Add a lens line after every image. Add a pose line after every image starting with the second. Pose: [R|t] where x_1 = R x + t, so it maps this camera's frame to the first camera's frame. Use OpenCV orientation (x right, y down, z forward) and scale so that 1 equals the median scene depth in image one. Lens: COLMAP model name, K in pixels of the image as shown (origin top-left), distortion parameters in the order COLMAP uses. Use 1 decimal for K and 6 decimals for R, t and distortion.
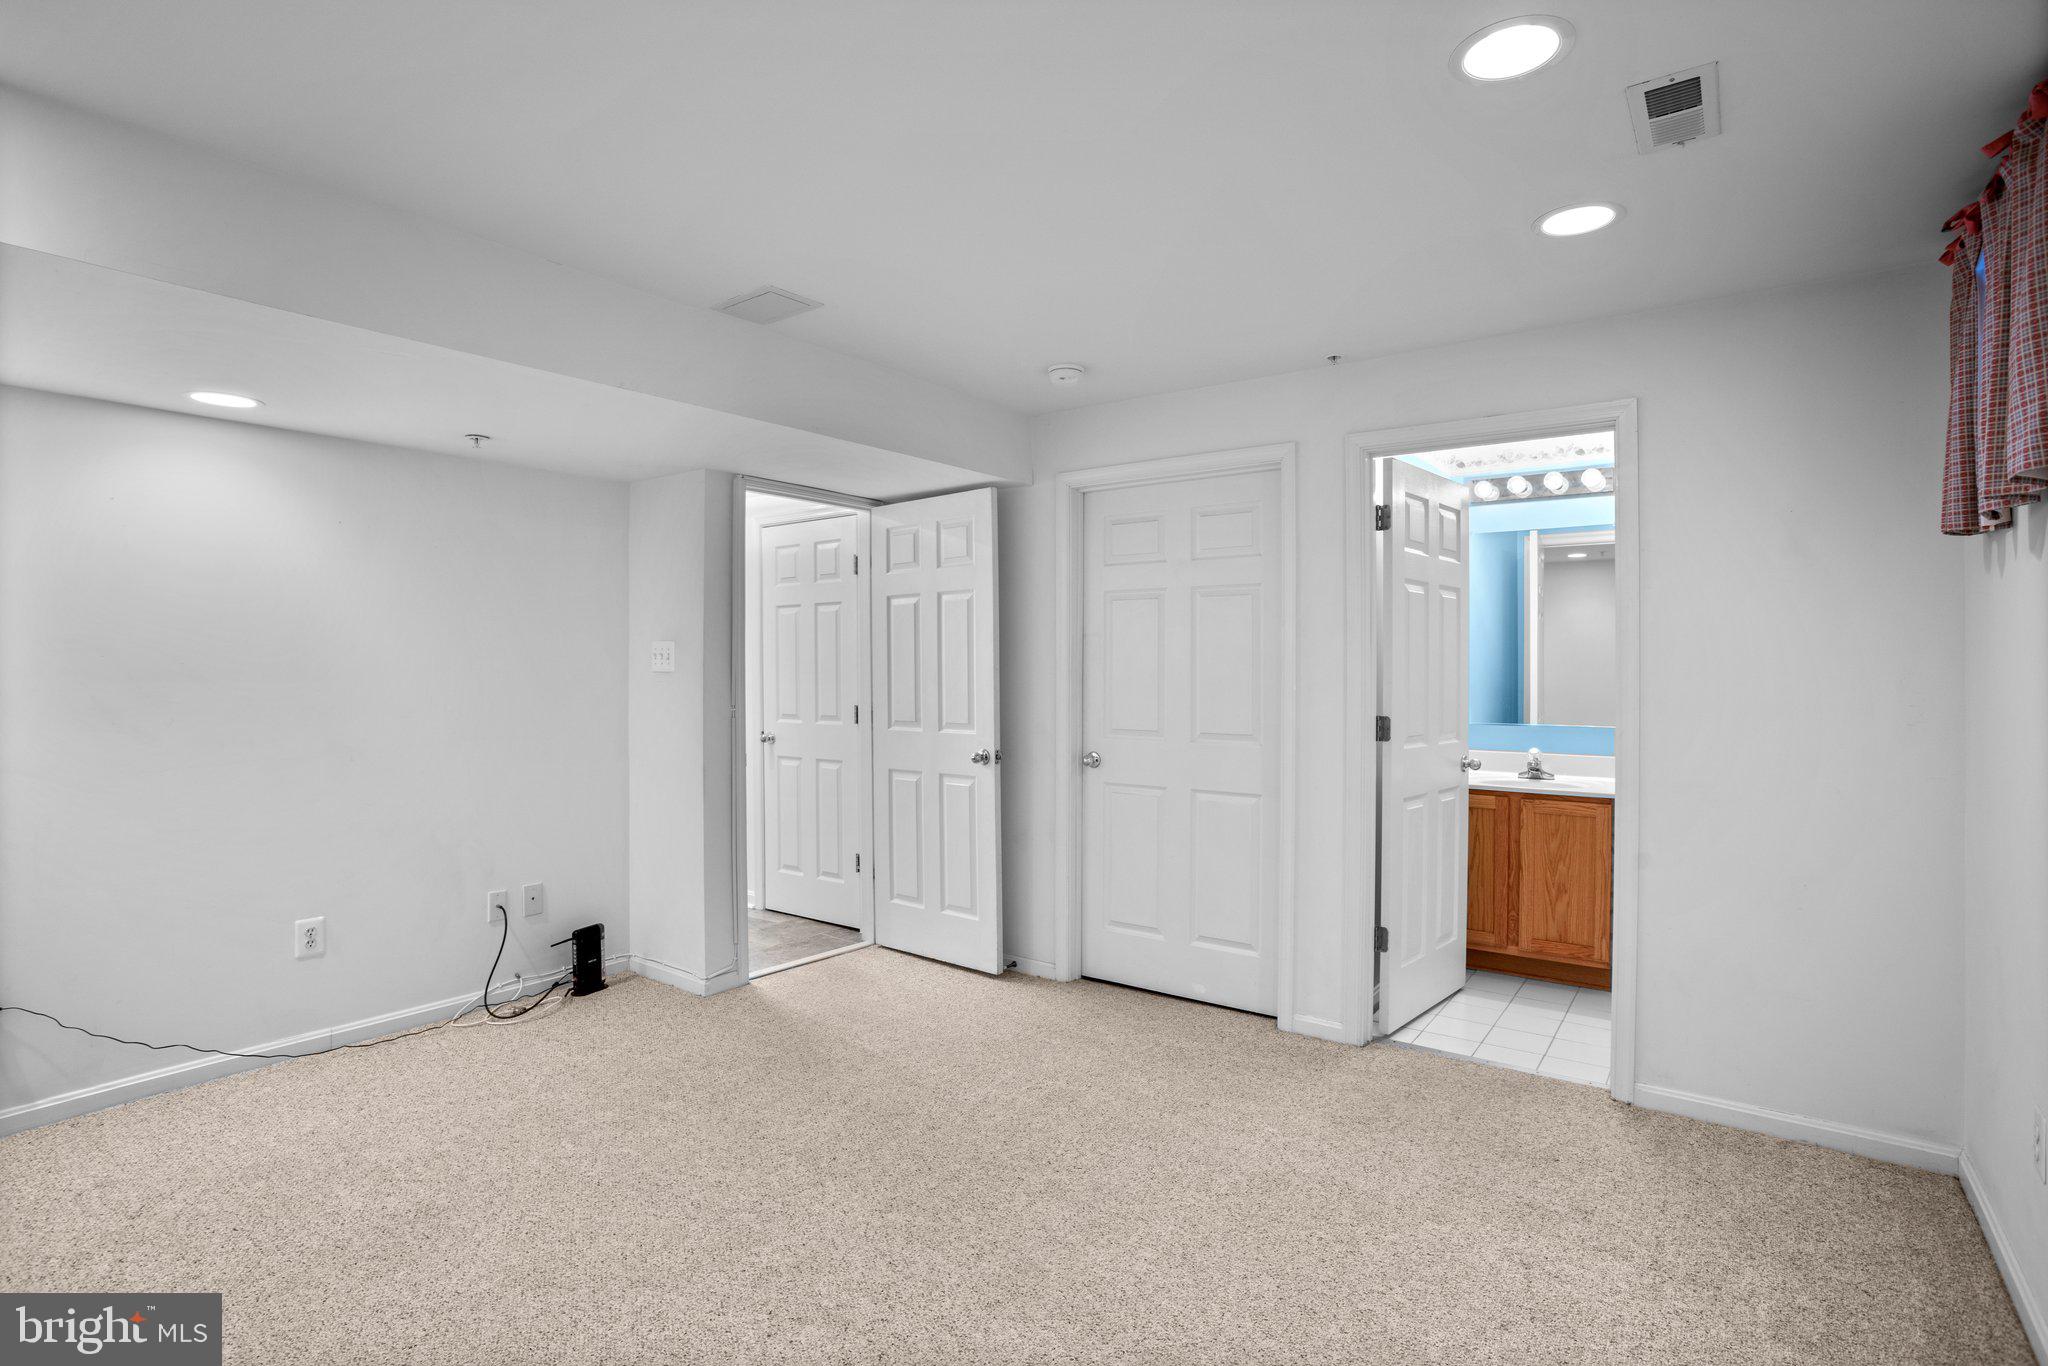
lens RADIAL K [[1009.7, 0, 1024.0], [0, 1009.7, 683.0], [0, 0, 1]] dist [-0.064464, 0.026547]
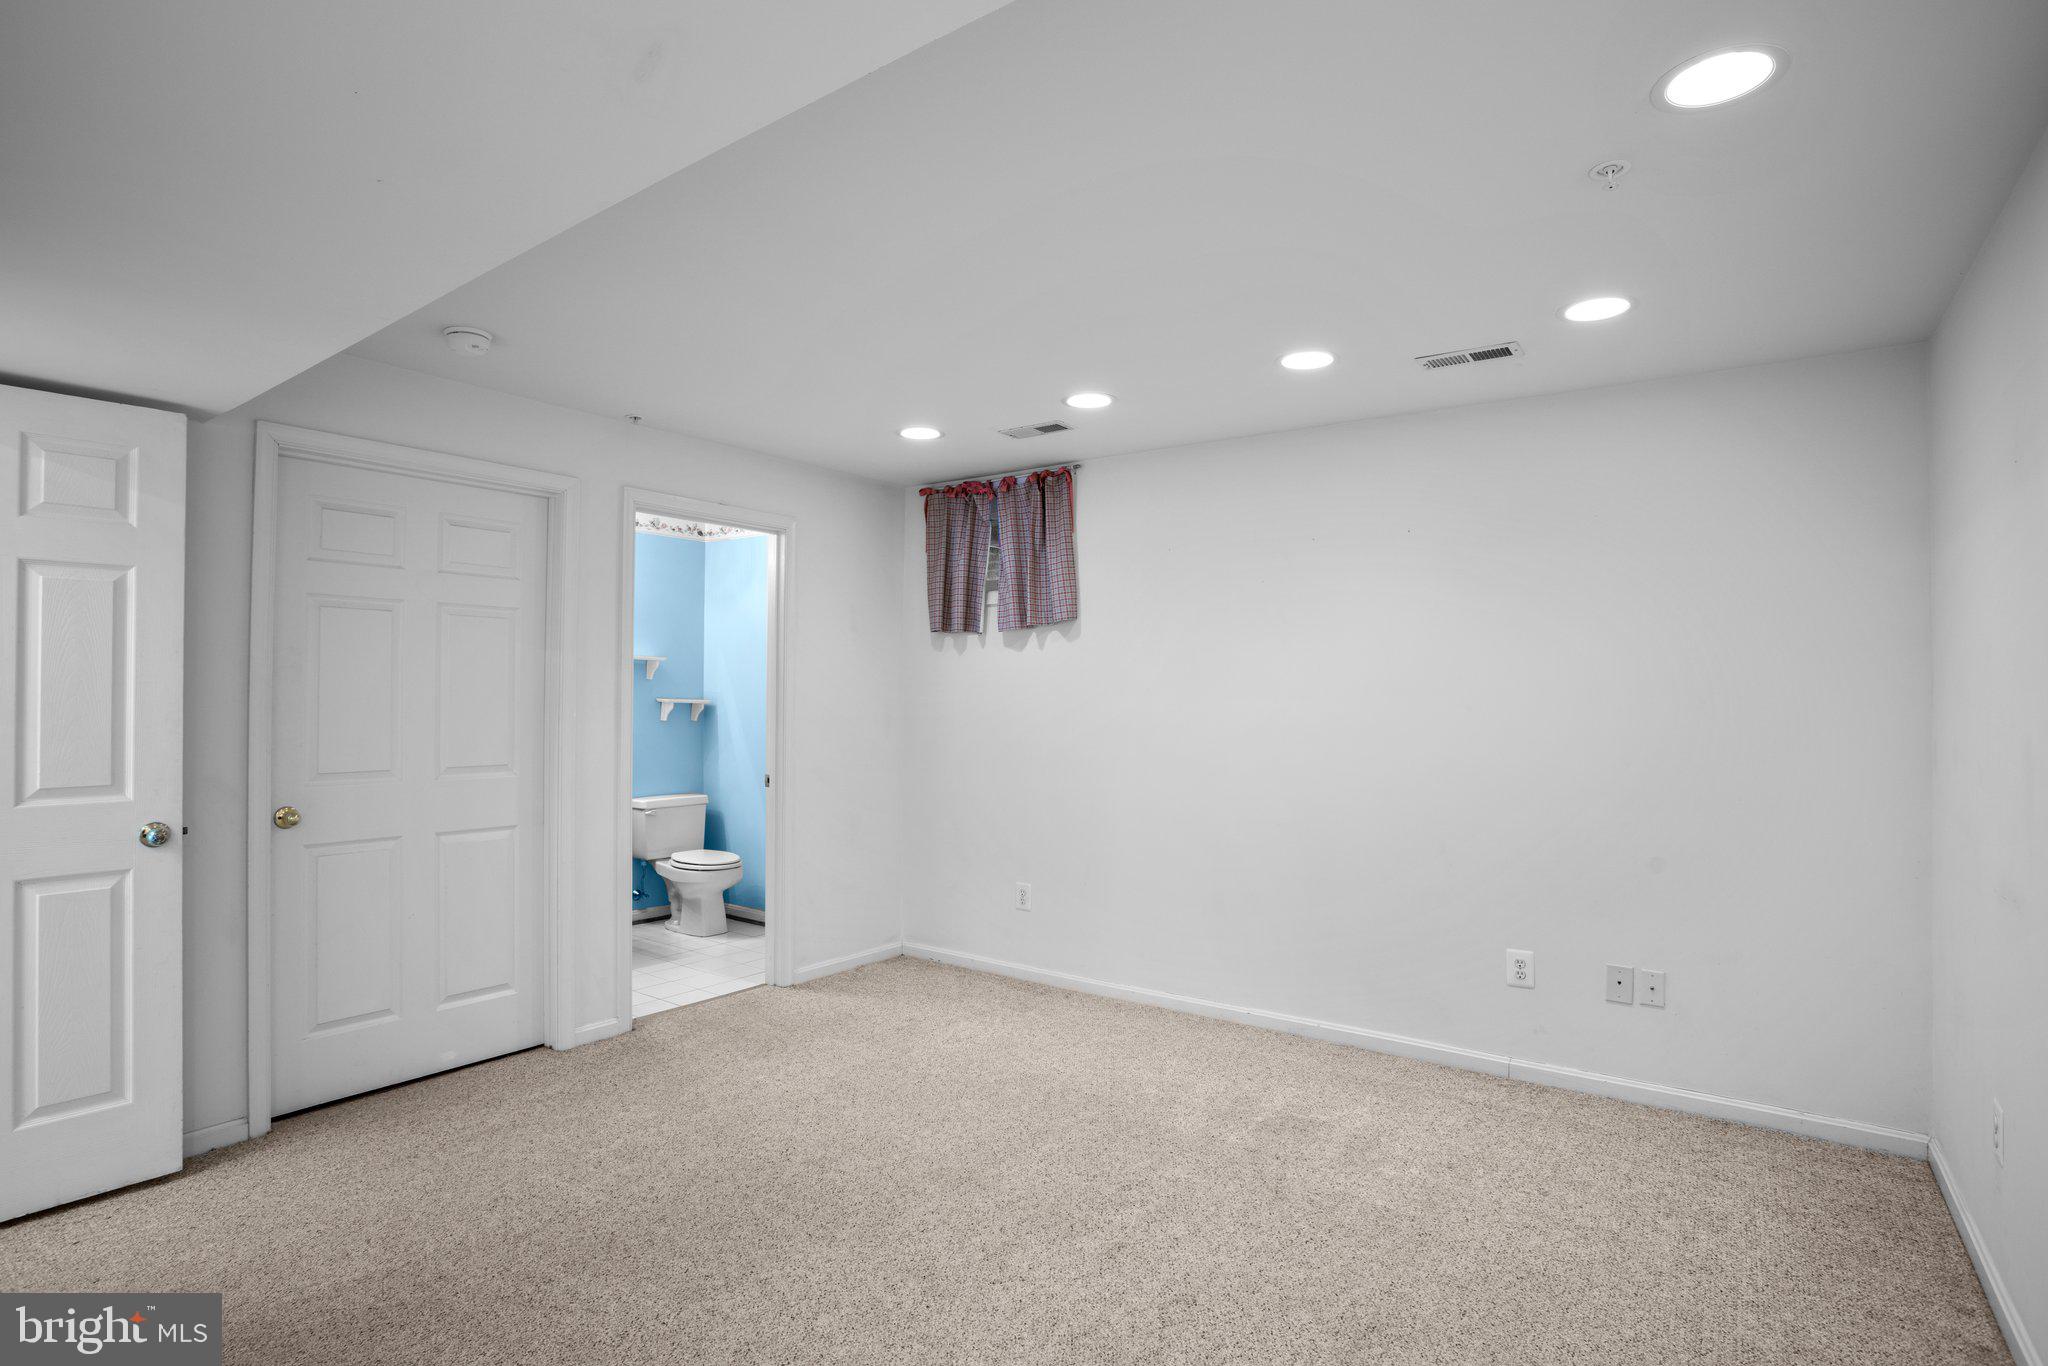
lens RADIAL K [[1019.3, 0, 1001.4], [0, 1019.3, 697.3], [0, 0, 1]] dist [-0.071359, 0.033093]
pose [[-0.000095, 0.001479, 0.999999, -0.780110], [0.013459, 0.999908, -0.001477, -0.005465], [-0.999909, 0.013459, -0.000115, 0.561271]]
